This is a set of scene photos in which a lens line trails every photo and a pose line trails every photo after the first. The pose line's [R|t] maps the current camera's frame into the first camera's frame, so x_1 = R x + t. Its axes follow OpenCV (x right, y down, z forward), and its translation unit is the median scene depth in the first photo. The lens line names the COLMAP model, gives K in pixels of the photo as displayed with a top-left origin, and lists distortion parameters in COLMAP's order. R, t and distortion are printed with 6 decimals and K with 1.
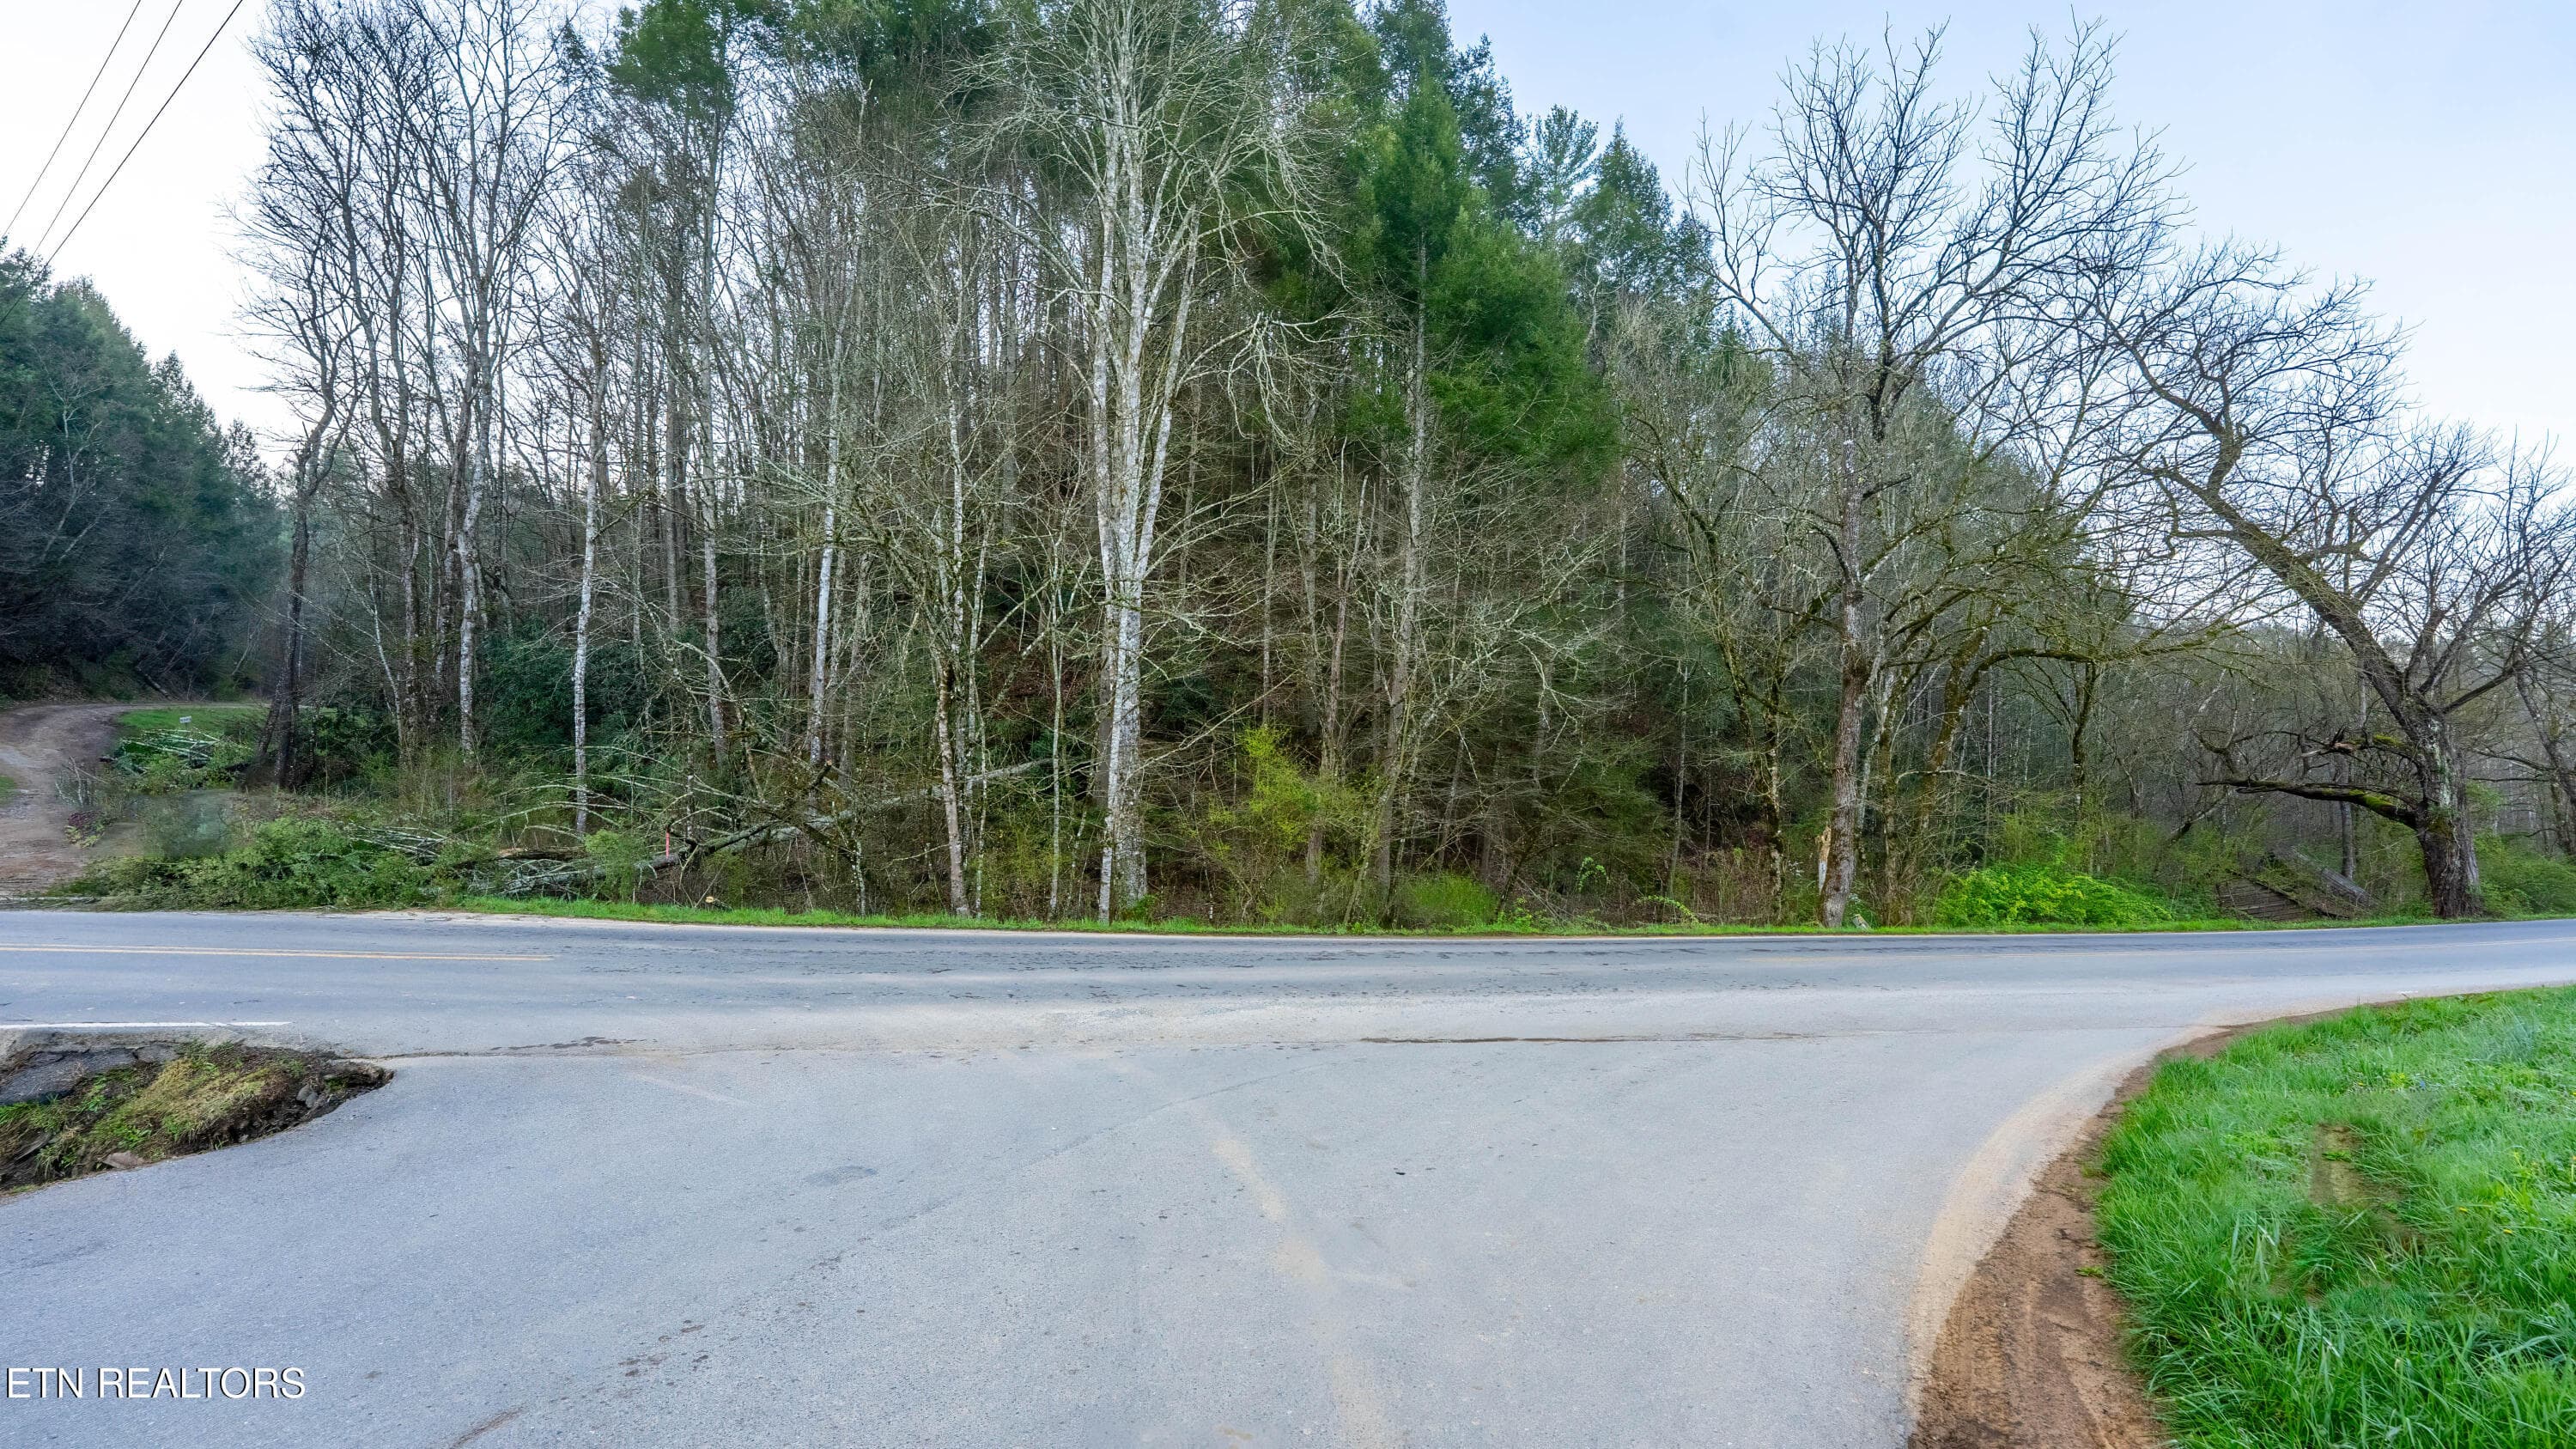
lens RADIAL K [[1037.5, 0, 1288.0], [0, 1037.5, 724.5], [0, 0, 1]] dist [-0.028310, 0.000073]
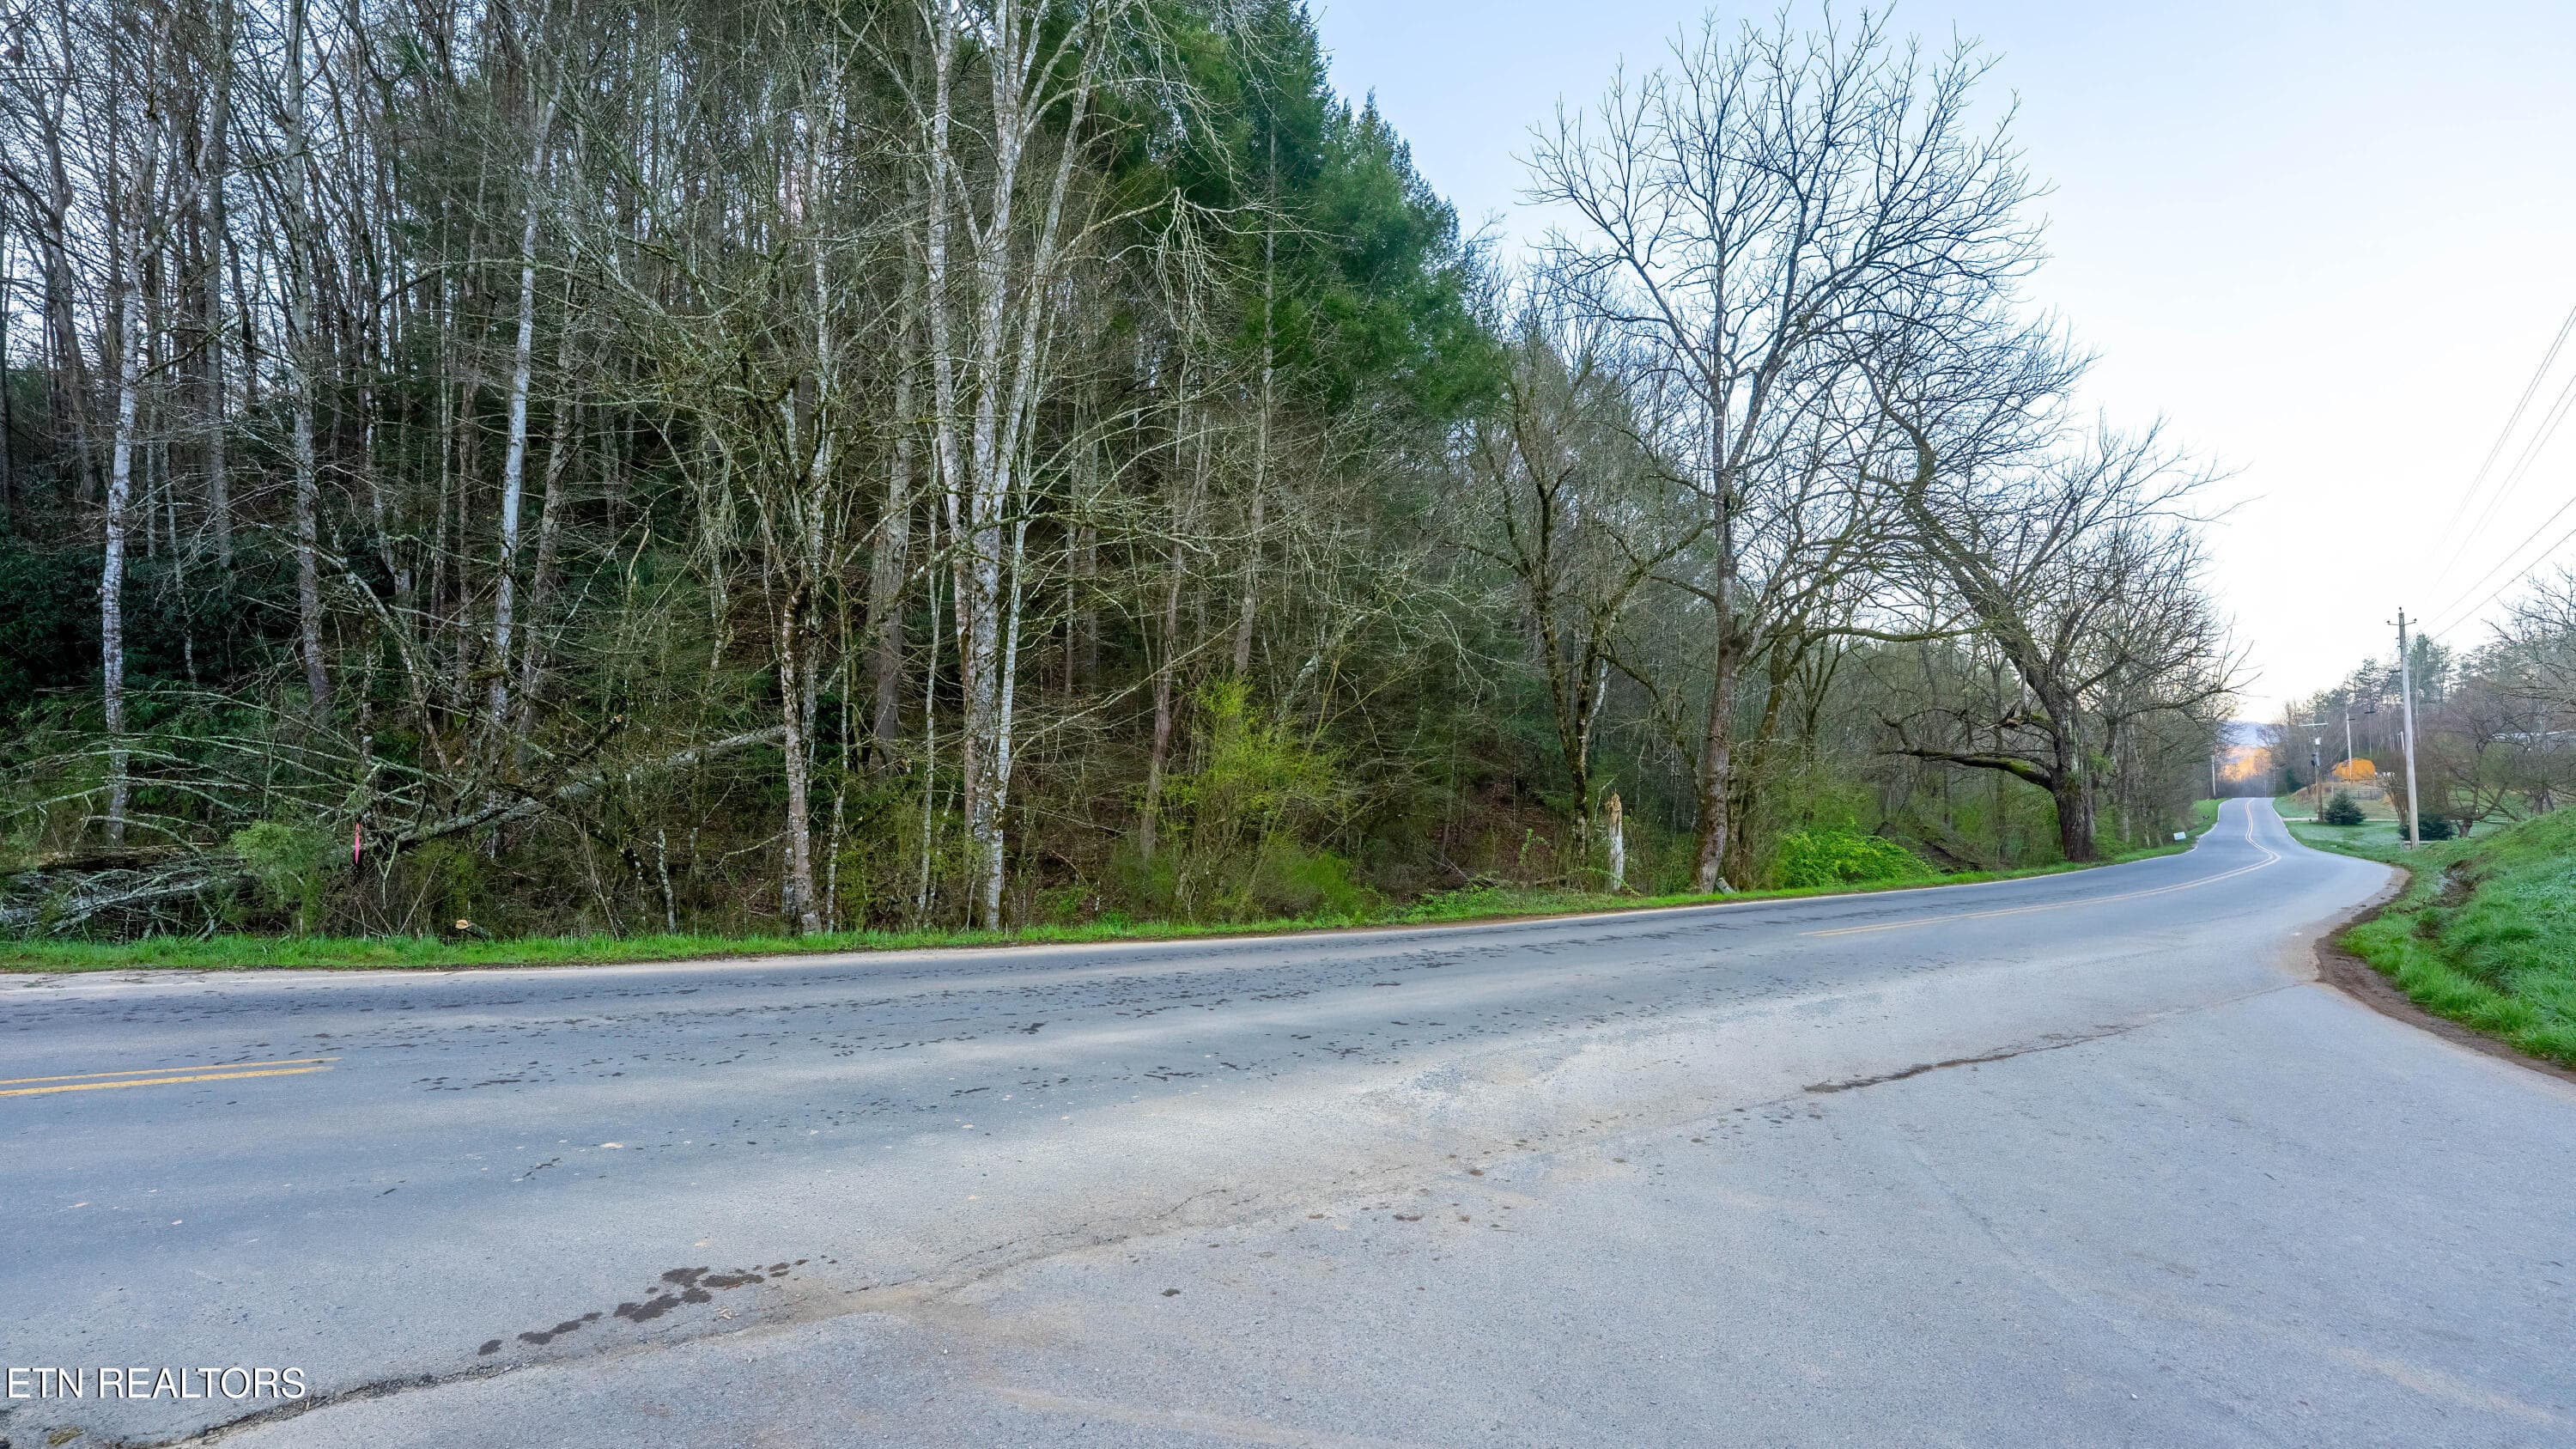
lens RADIAL K [[1036.8, 0, 1288.0], [0, 1036.8, 724.5], [0, 0, 1]] dist [-0.017309, -0.000128]
pose [[0.951163, 0.008969, 0.308560, -0.176045], [-0.017977, 0.999491, 0.026363, 0.010961], [-0.308167, -0.030622, 0.950839, 0.146572]]
